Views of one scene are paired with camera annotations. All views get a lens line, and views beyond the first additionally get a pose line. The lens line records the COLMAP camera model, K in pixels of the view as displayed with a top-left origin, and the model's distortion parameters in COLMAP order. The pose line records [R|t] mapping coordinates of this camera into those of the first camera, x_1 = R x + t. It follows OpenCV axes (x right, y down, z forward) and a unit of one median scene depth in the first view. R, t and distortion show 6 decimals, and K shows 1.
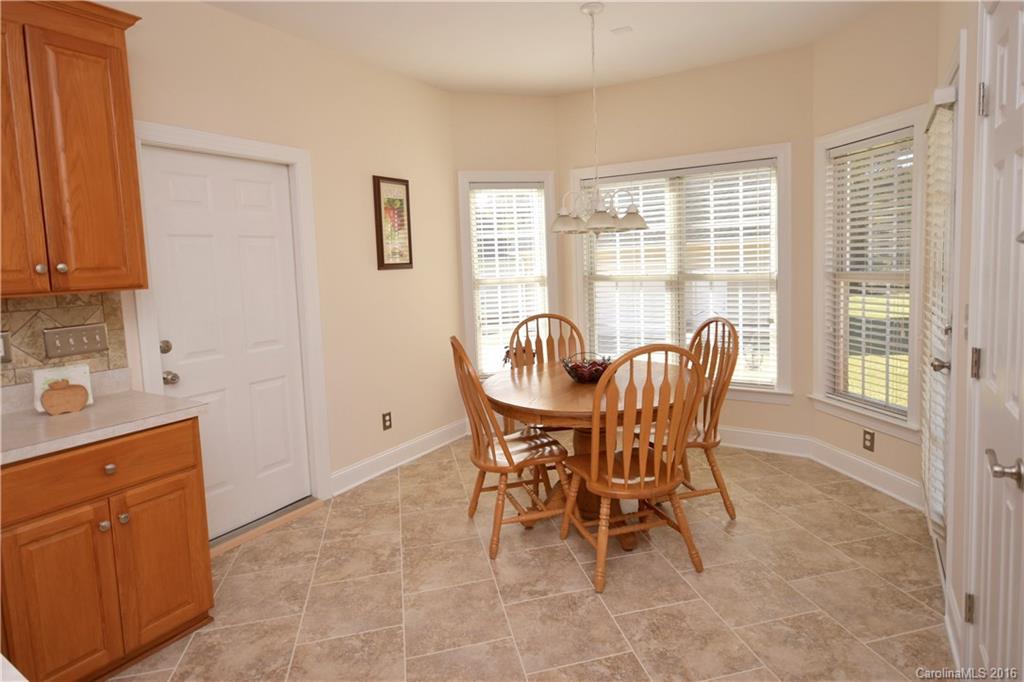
lens RADIAL K [[592.3, 0, 515.0], [0, 592.3, 316.9], [0, 0, 1]] dist [0.000678, 0.001442]
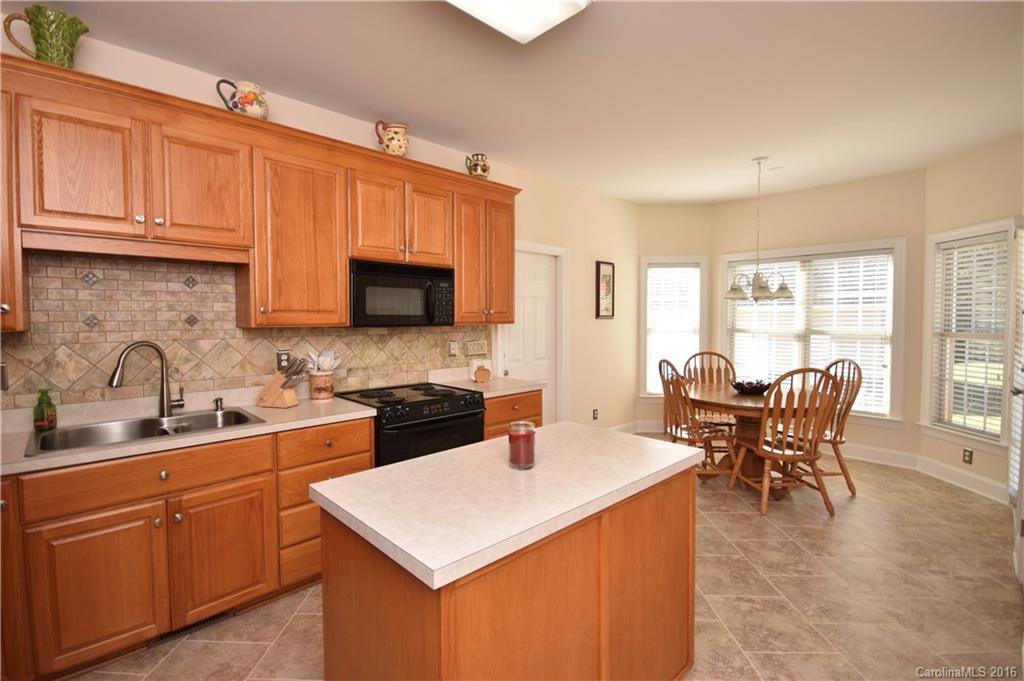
lens RADIAL K [[454.8, 0, 510.9], [0, 454.8, 337.3], [0, 0, 1]] dist [0.024754, -0.019128]
pose [[0.963147, 0.045623, -0.265076, -0.134739], [-0.057588, 0.997634, -0.037541, 0.032704], [0.262737, 0.051423, 0.963496, -0.273426]]
